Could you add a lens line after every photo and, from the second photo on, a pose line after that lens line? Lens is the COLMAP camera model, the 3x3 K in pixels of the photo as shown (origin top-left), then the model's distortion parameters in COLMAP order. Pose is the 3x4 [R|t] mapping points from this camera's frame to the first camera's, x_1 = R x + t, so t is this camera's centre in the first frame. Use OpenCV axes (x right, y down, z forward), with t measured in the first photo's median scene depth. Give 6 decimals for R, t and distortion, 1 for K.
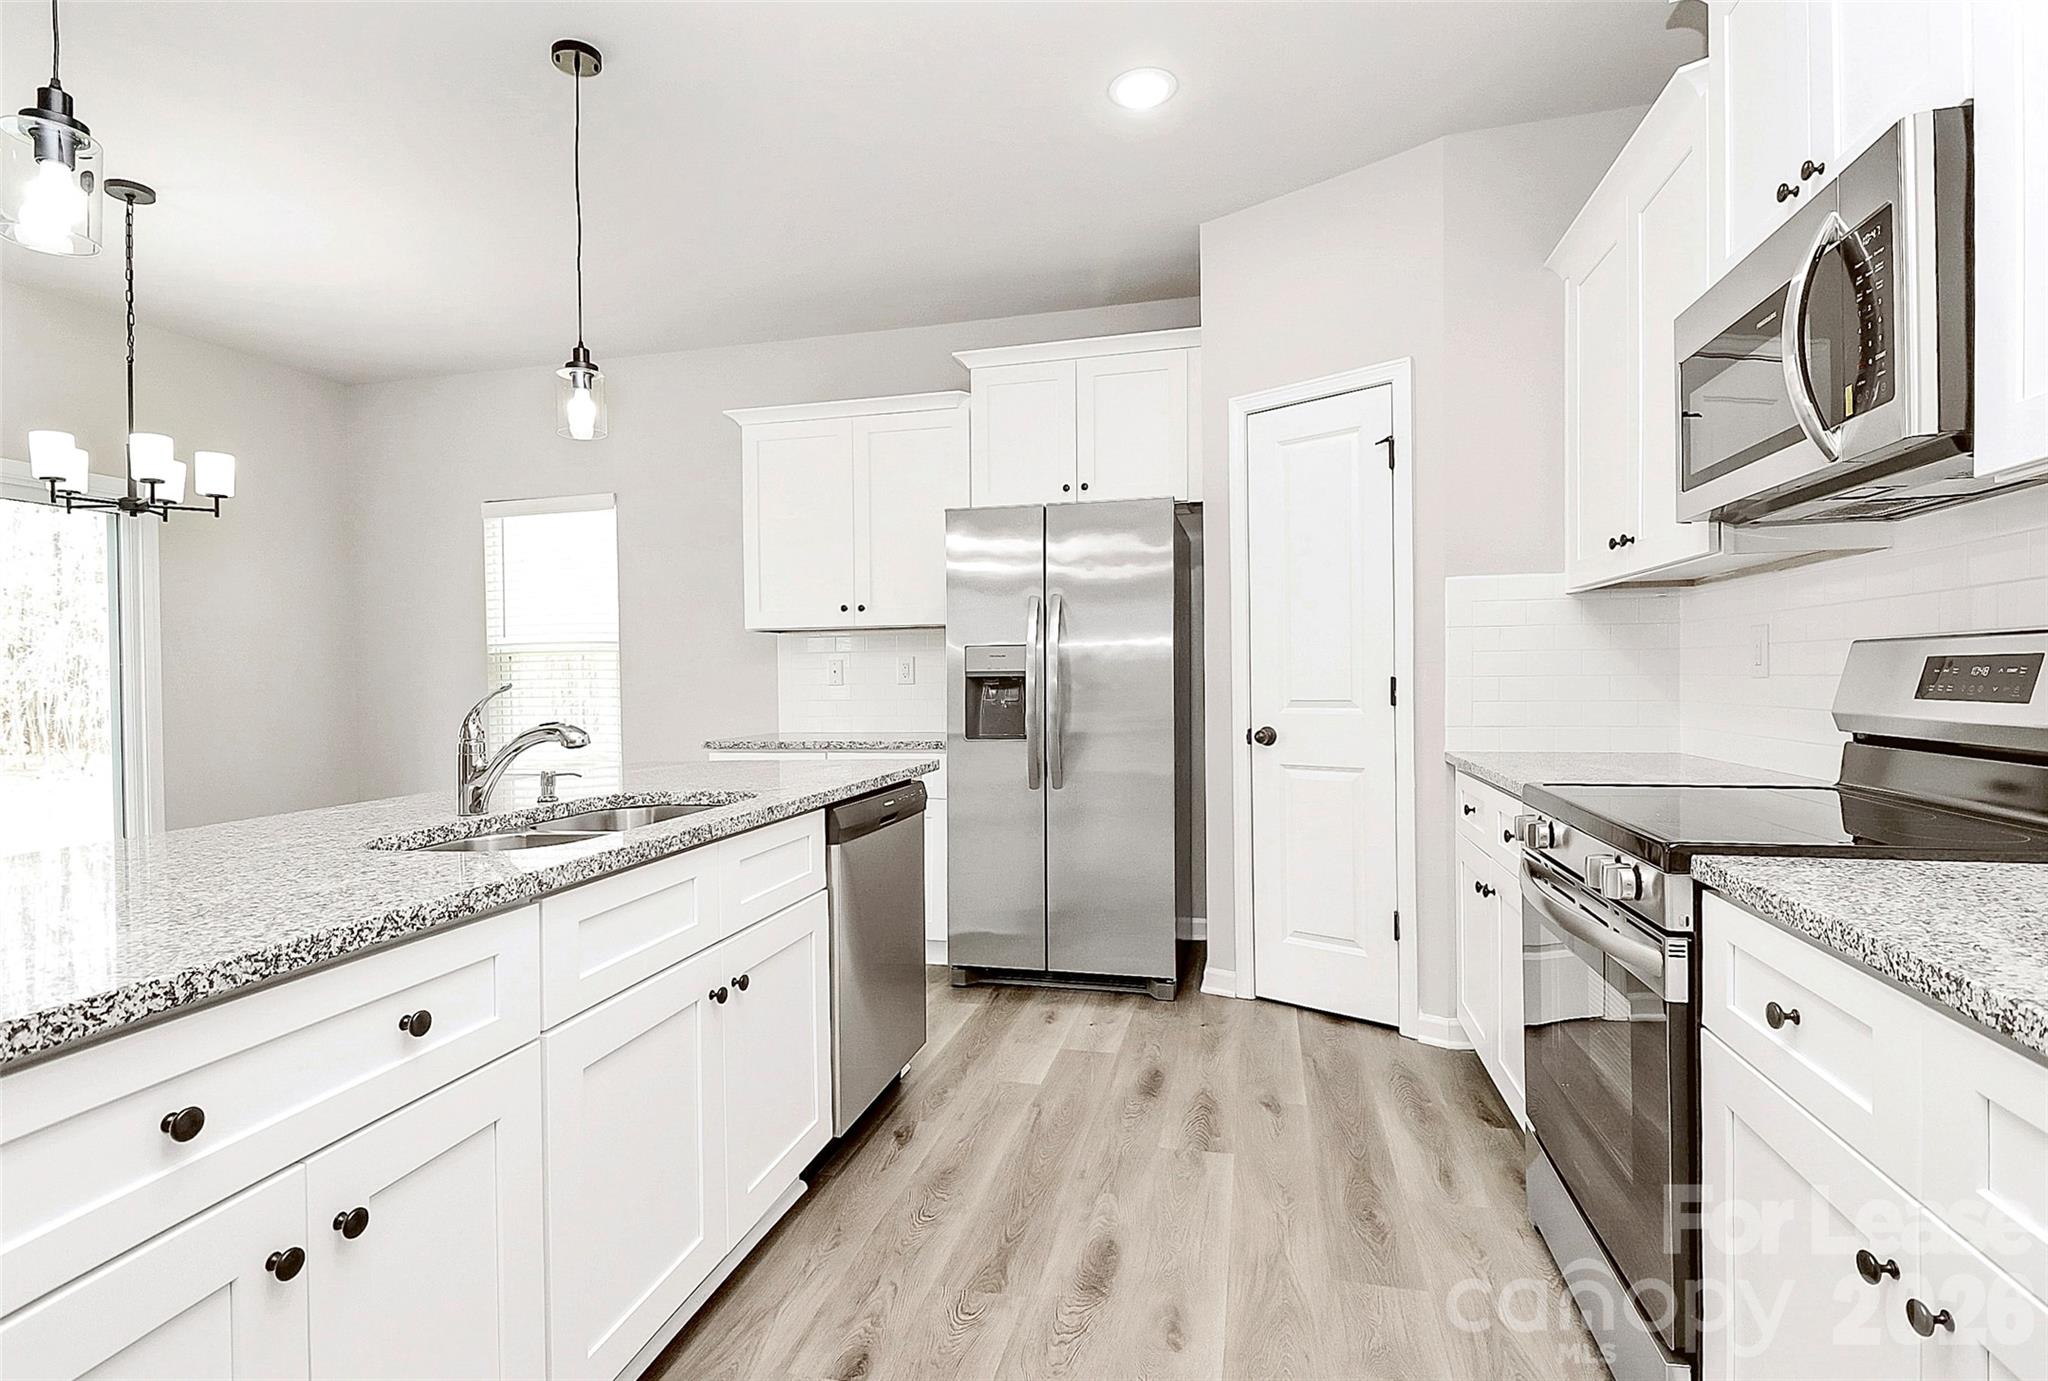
lens RADIAL K [[970.3, 0, 1017.2], [0, 970.3, 701.3], [0, 0, 1]] dist [0.004713, -0.007507]
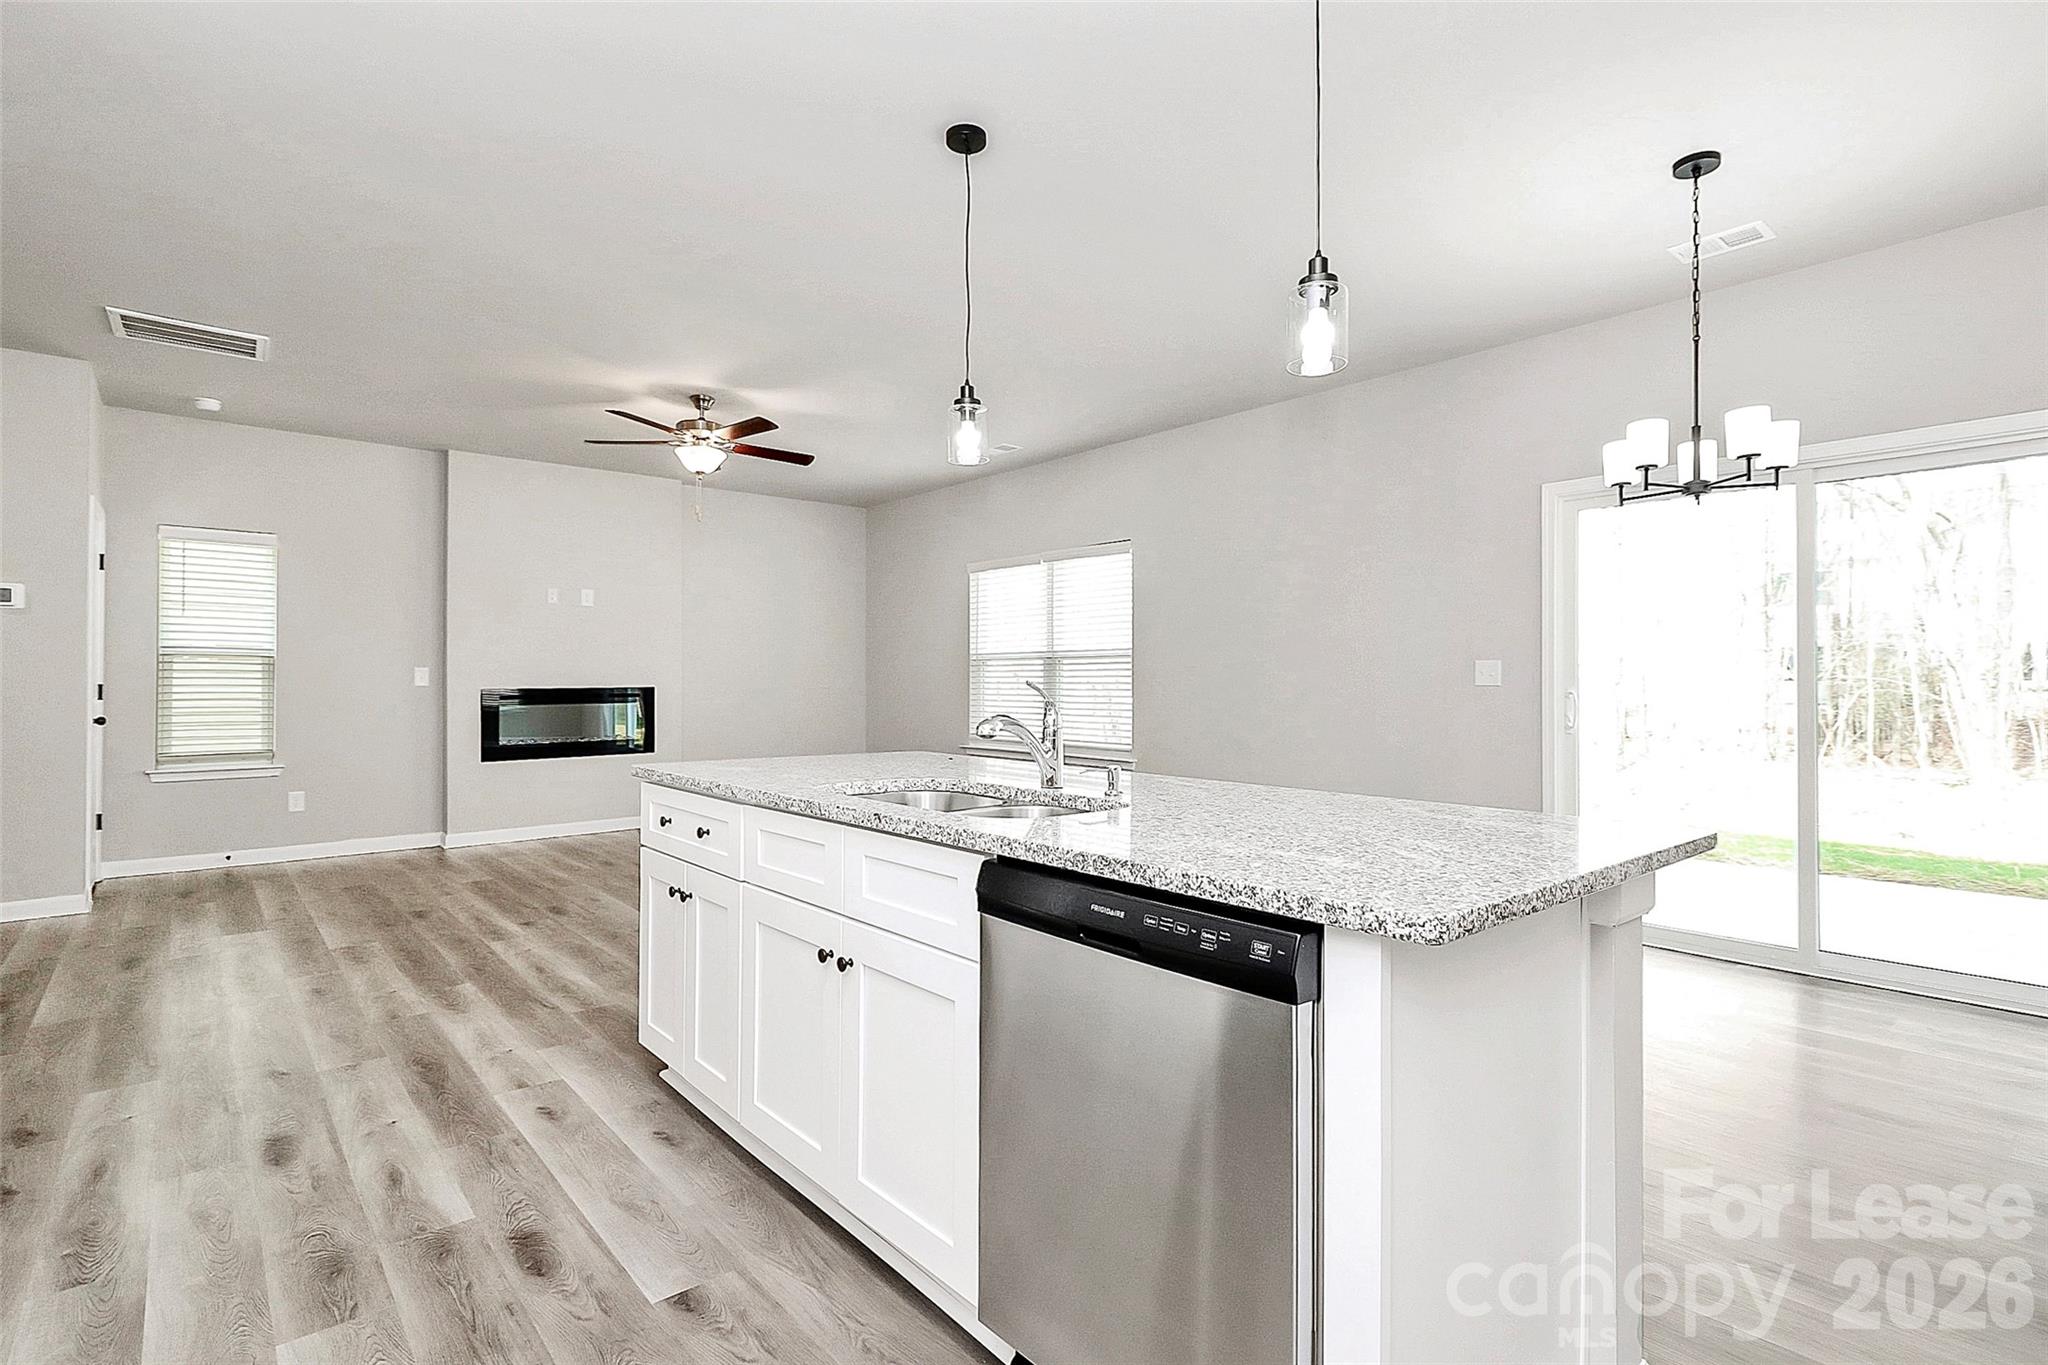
lens RADIAL K [[970.3, 0, 1003.2], [0, 970.3, 681.9], [0, 0, 1]] dist [0.004713, -0.007507]
pose [[-0.586419, 0.015903, -0.809851, 0.277987], [-0.014118, 0.999455, 0.029849, -0.031528], [0.809885, 0.028937, -0.585875, 1.045460]]
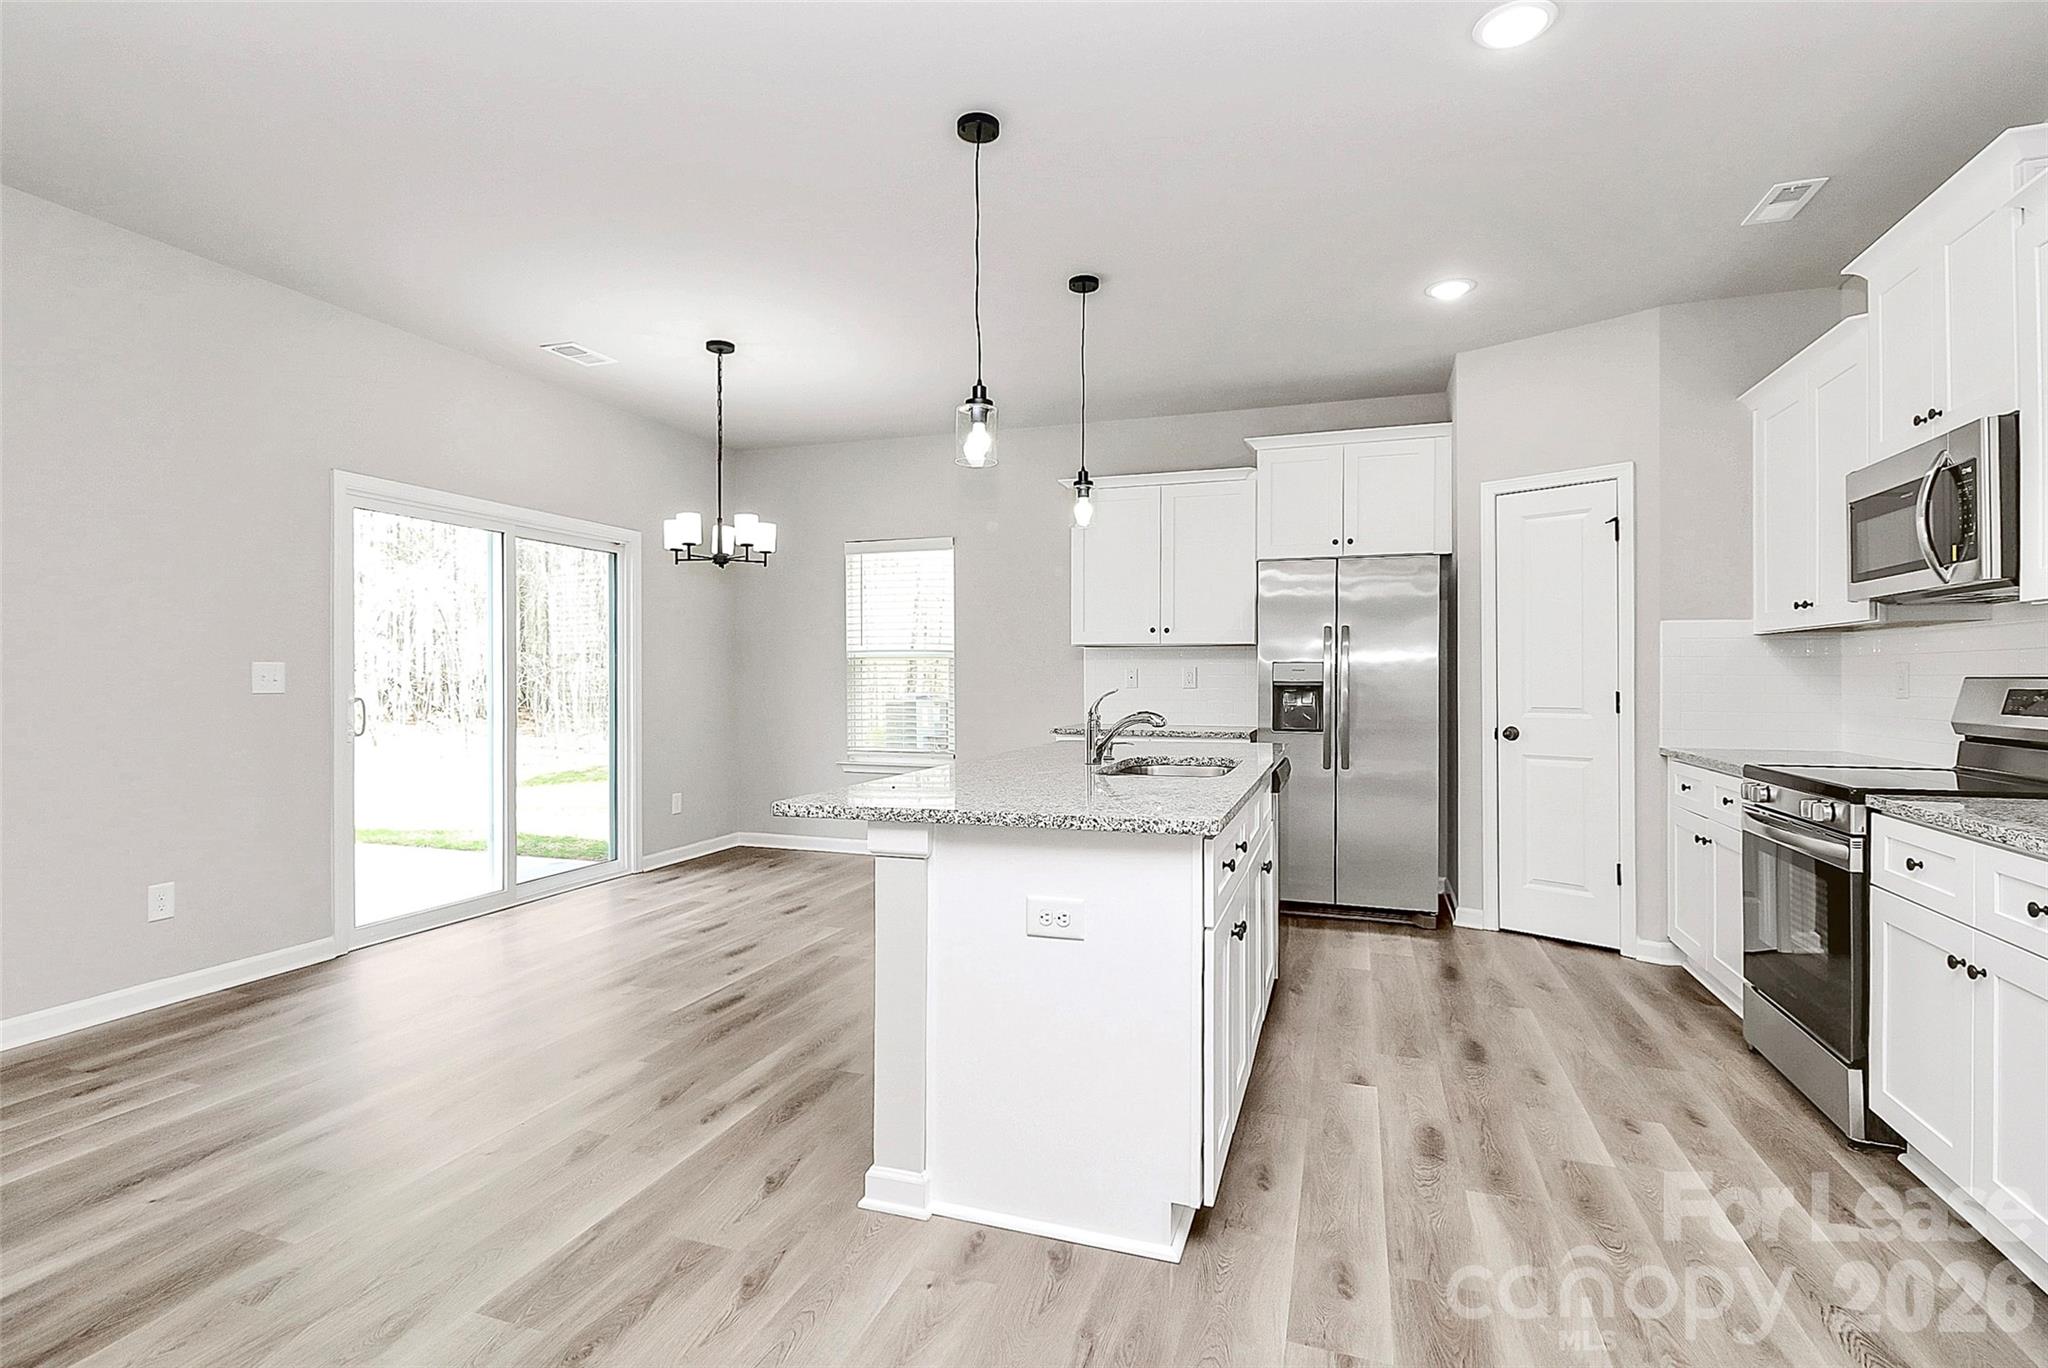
lens RADIAL K [[970.3, 0, 1018.8], [0, 970.3, 673.0], [0, 0, 1]] dist [0.004713, -0.007507]
pose [[0.996119, 0.016755, -0.086408, -0.344054], [-0.019146, 0.999455, -0.026908, 0.001630], [0.085910, 0.028458, 0.995896, -0.448968]]
